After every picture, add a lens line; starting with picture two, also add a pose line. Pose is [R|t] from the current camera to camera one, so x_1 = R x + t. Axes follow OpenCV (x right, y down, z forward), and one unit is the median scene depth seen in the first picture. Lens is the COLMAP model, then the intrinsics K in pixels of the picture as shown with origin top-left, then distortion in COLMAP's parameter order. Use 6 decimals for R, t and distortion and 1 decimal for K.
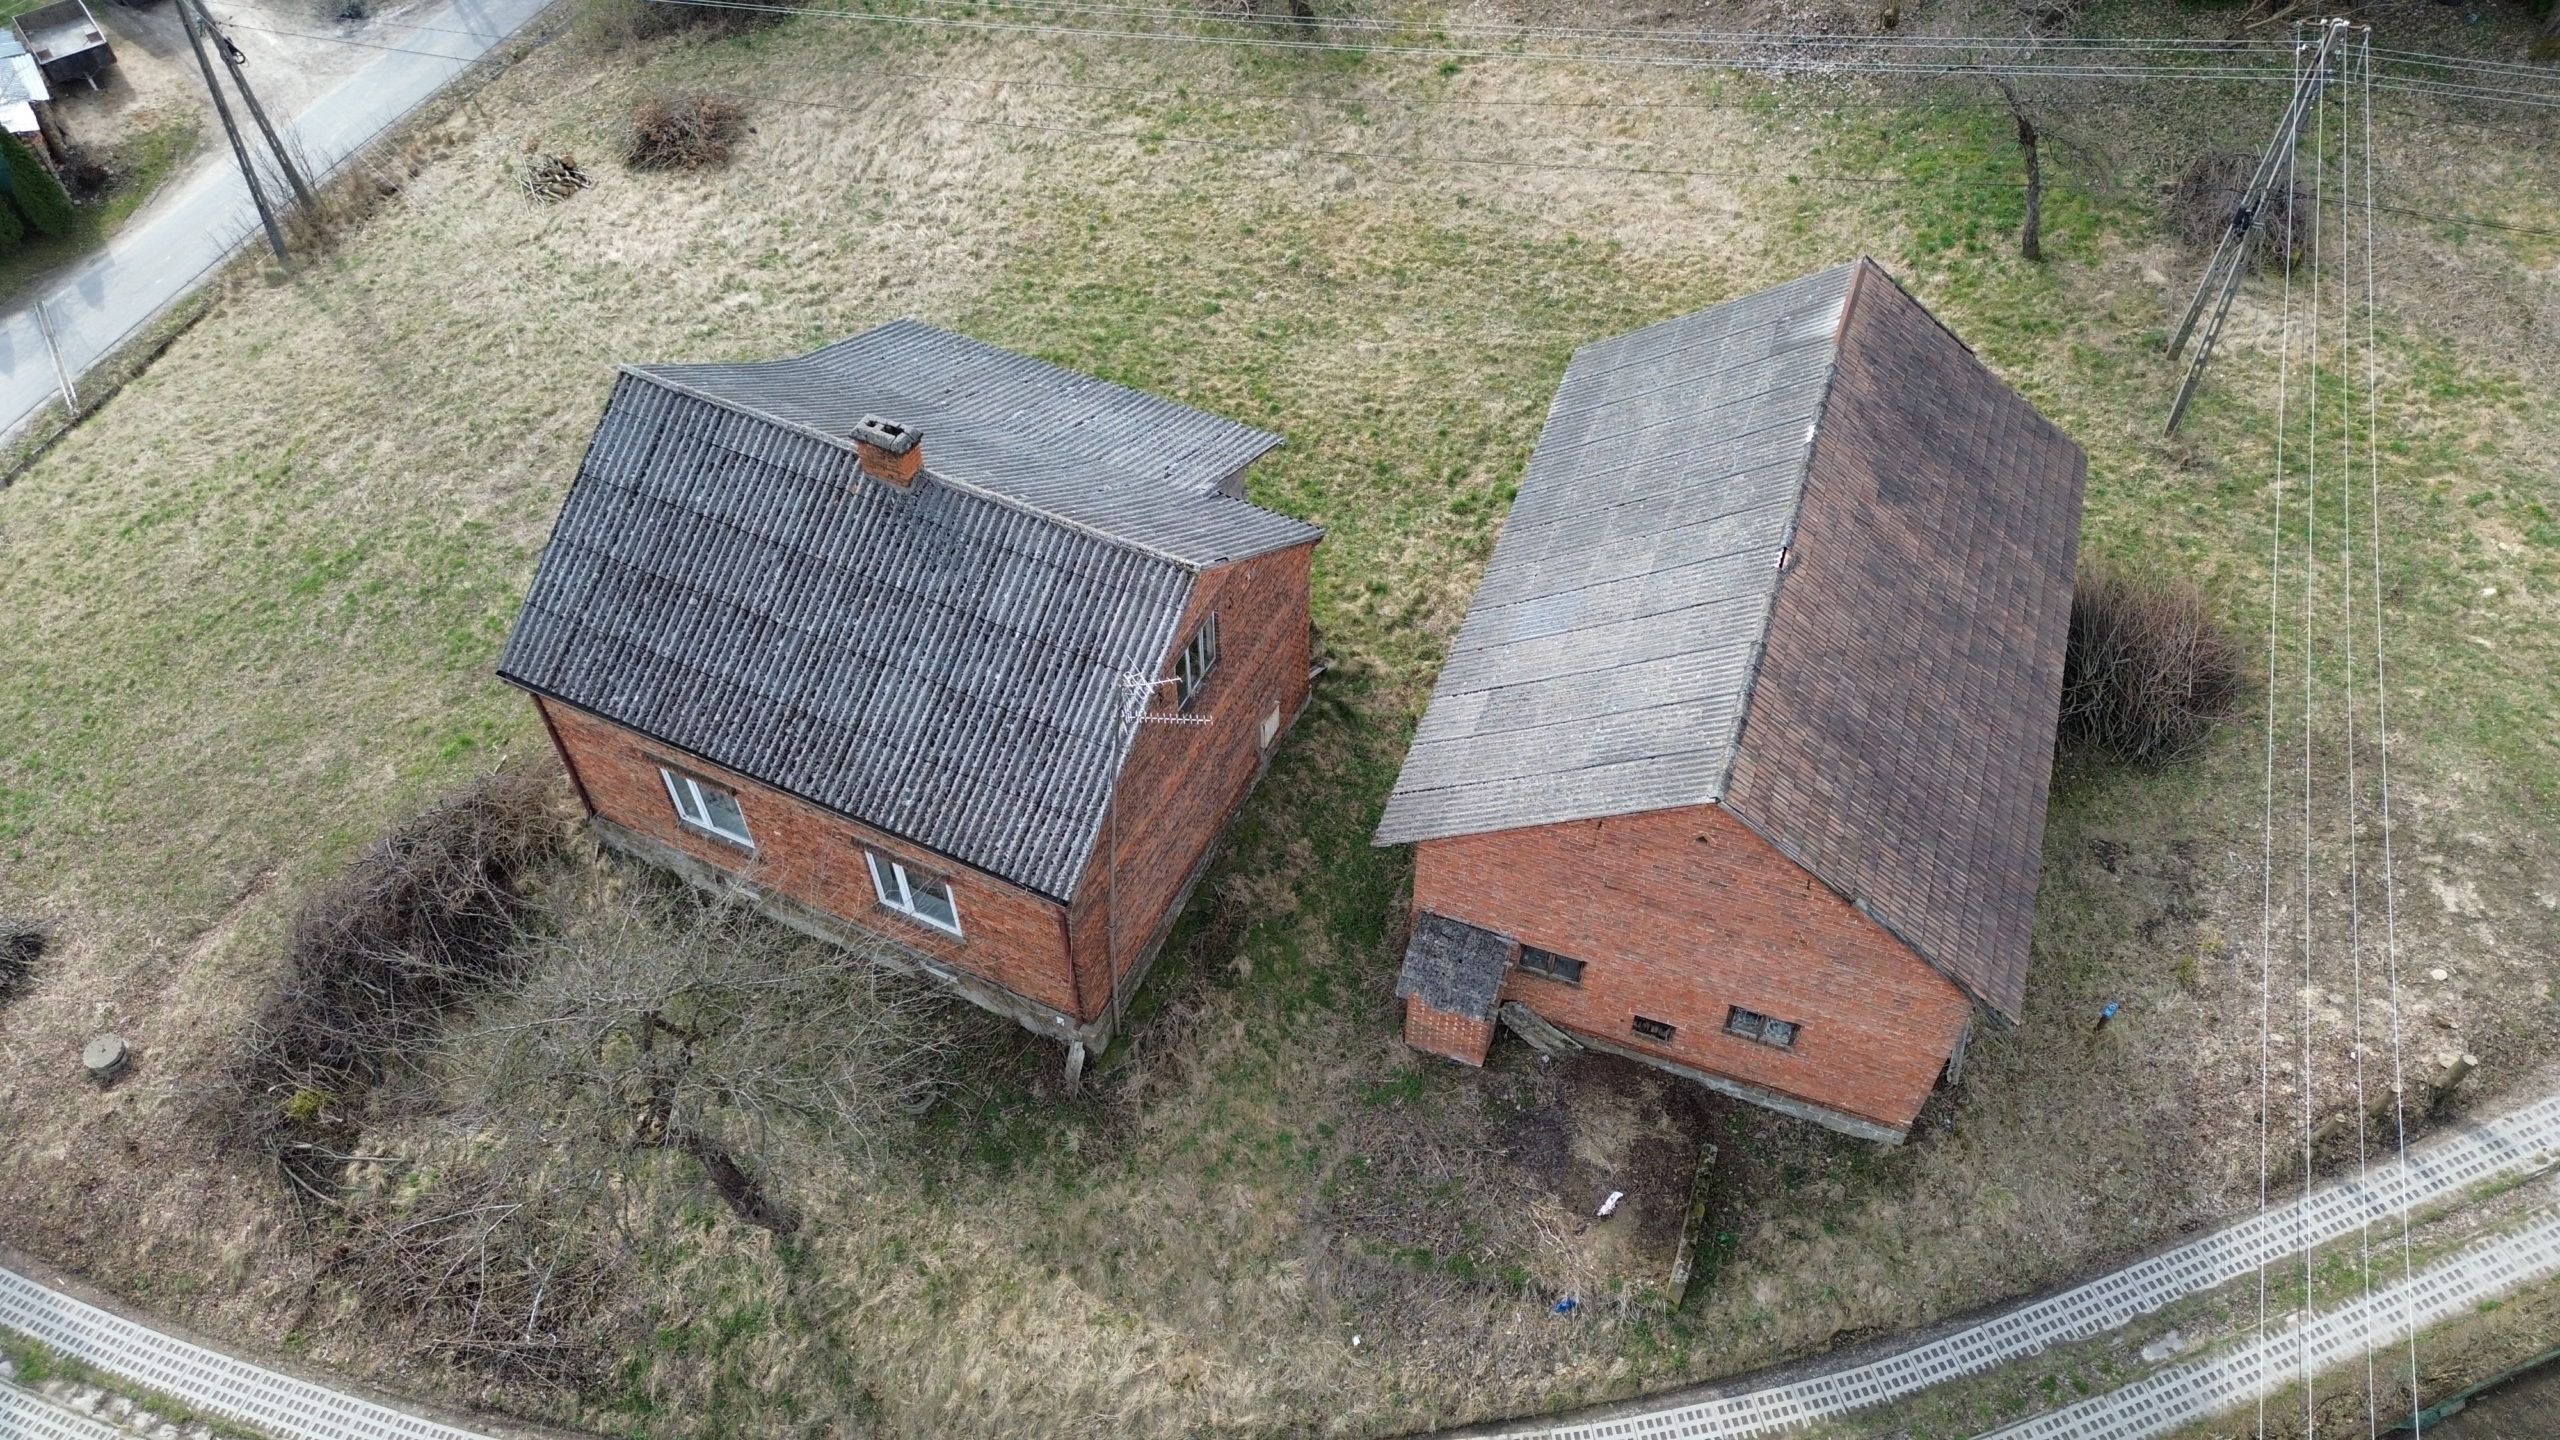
lens RADIAL K [[1798.6, 0, 1280.0], [0, 1798.6, 720.0], [0, 0, 1]] dist [0.055305, -0.048027]
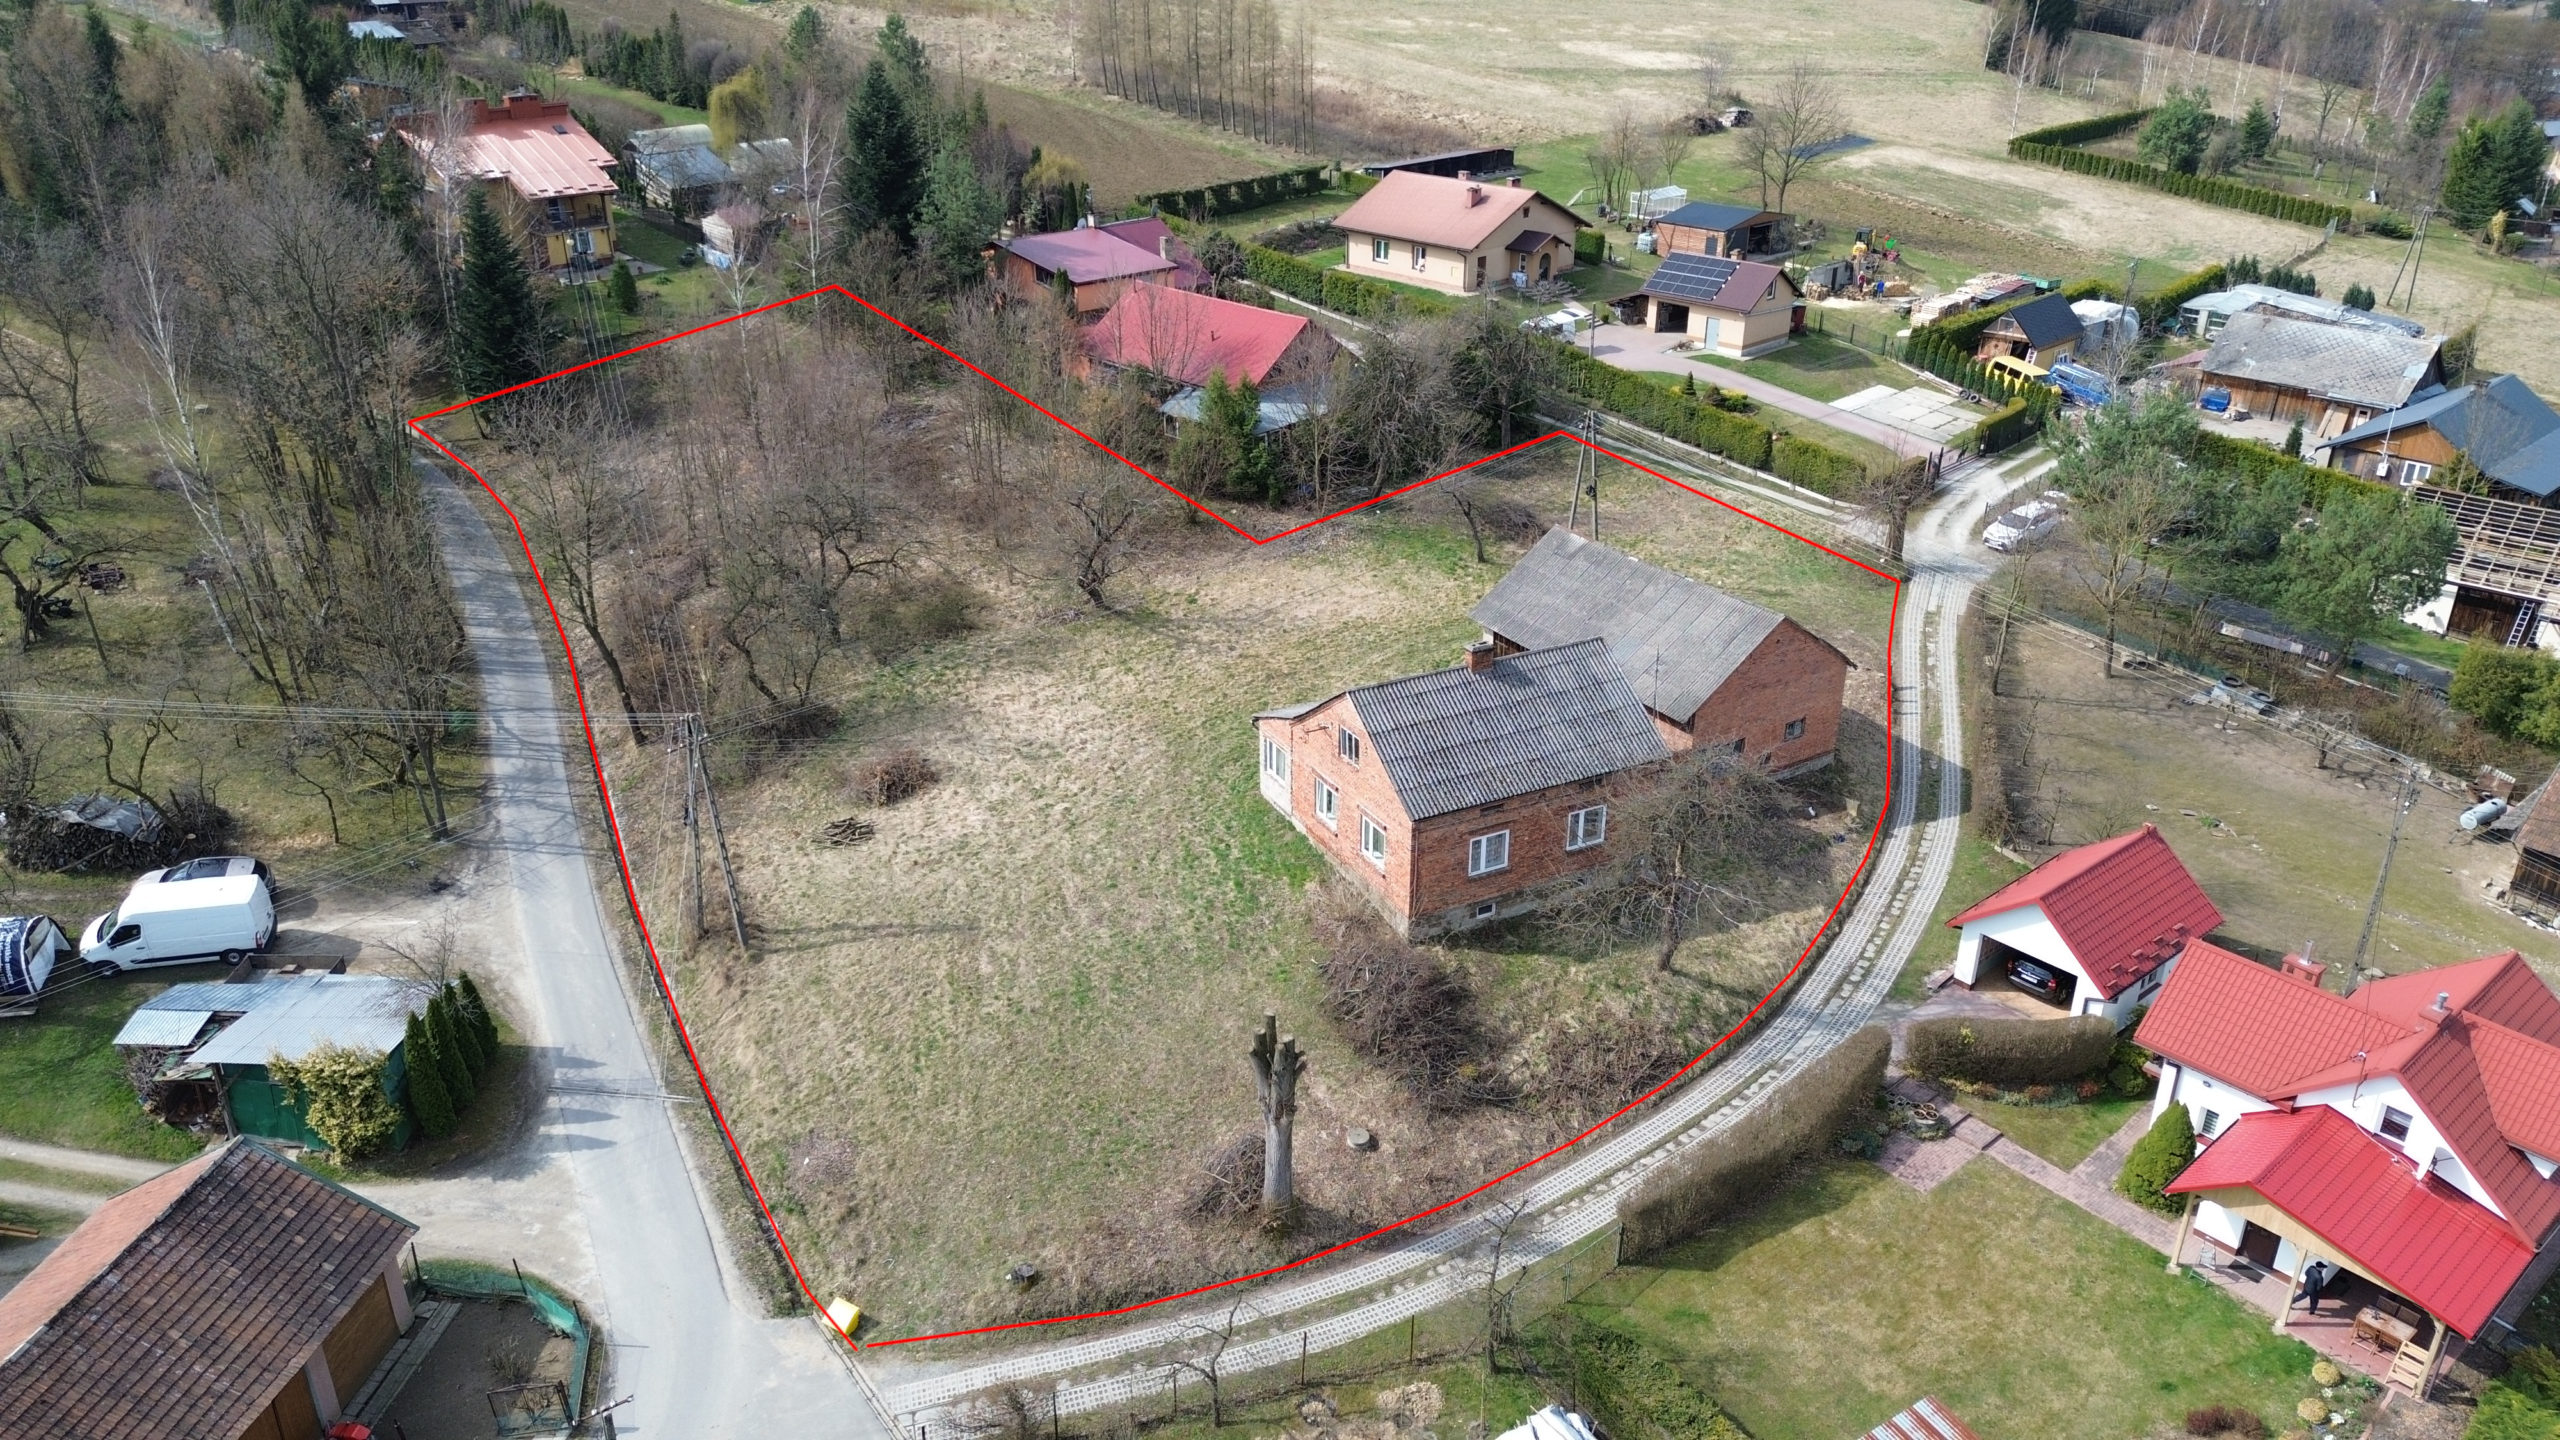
lens RADIAL K [[1798.6, 0, 1280.0], [0, 1798.6, 720.0], [0, 0, 1]] dist [0.055305, -0.048027]
pose [[0.598850, -0.332227, 0.728700, -1.887001], [0.607188, 0.781653, -0.142621, 0.076697], [-0.522208, 0.527867, 0.669817, -0.313669]]
